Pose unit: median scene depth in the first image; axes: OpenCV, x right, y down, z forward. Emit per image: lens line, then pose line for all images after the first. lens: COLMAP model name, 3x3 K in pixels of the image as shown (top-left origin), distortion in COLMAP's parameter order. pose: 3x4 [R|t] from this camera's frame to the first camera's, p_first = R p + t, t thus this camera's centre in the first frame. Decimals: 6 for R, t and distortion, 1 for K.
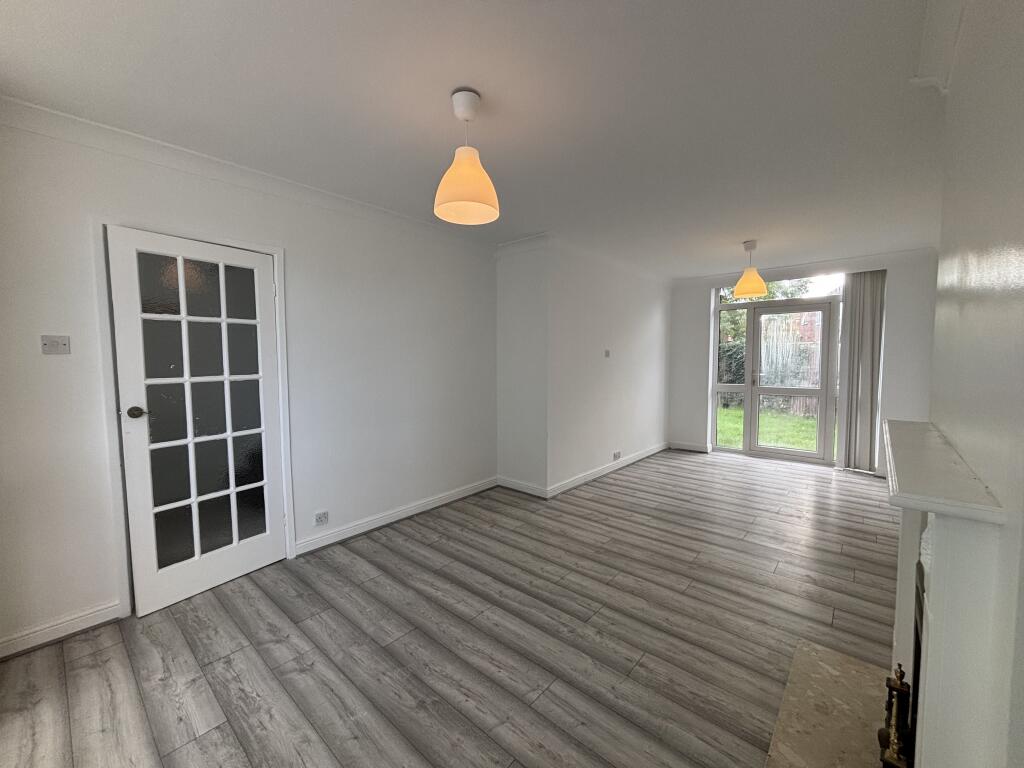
lens RADIAL K [[412.4, 0, 512.0], [0, 412.4, 384.0], [0, 0, 1]] dist [0.007112, -0.000118]
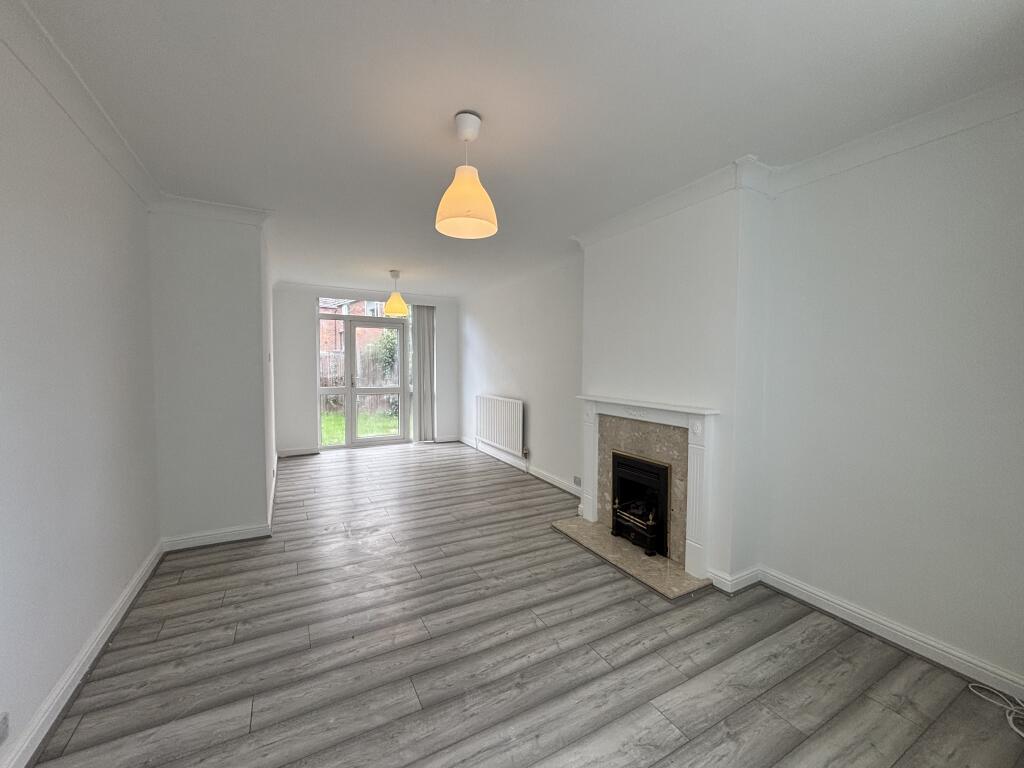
lens RADIAL K [[412.4, 0, 512.0], [0, 412.4, 384.0], [0, 0, 1]] dist [0.007112, -0.000118]
pose [[0.351043, -0.038533, 0.935566, -0.596180], [0.047731, 0.998590, 0.023219, -0.019154], [-0.935142, 0.036505, 0.352388, 0.301208]]
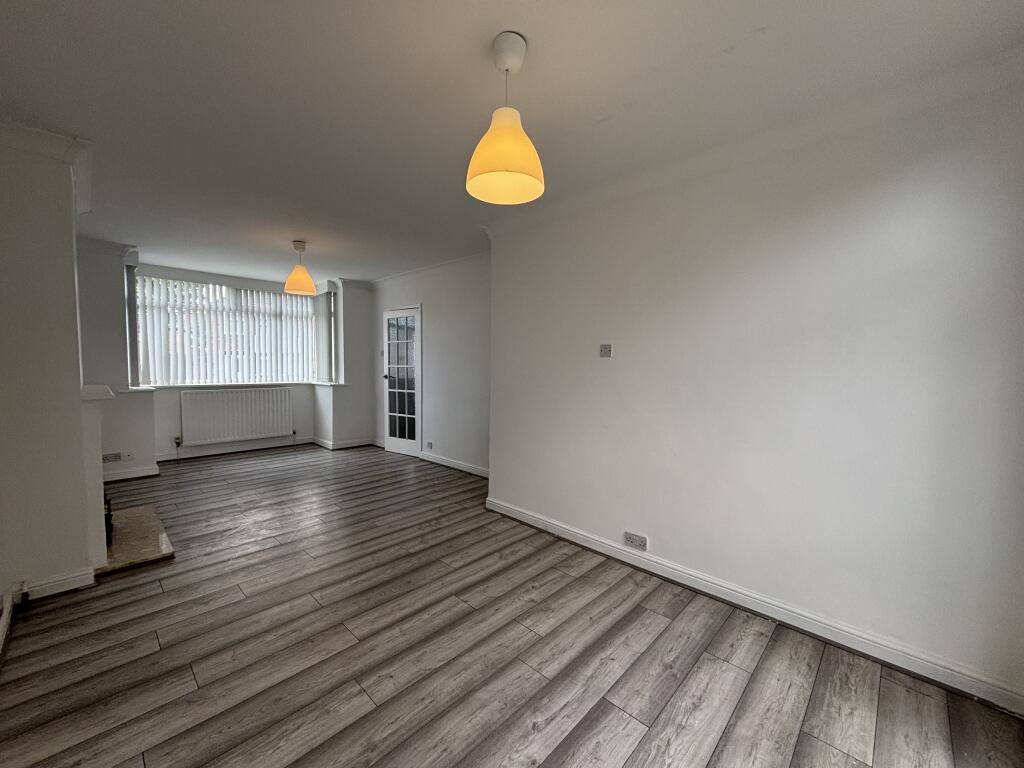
lens RADIAL K [[412.4, 0, 512.0], [0, 412.4, 384.0], [0, 0, 1]] dist [0.007112, -0.000118]
pose [[-0.054115, 0.061244, -0.996655, 1.187892], [-0.069110, 0.995494, 0.064925, -0.079160], [0.996140, 0.072393, -0.049639, 1.288360]]
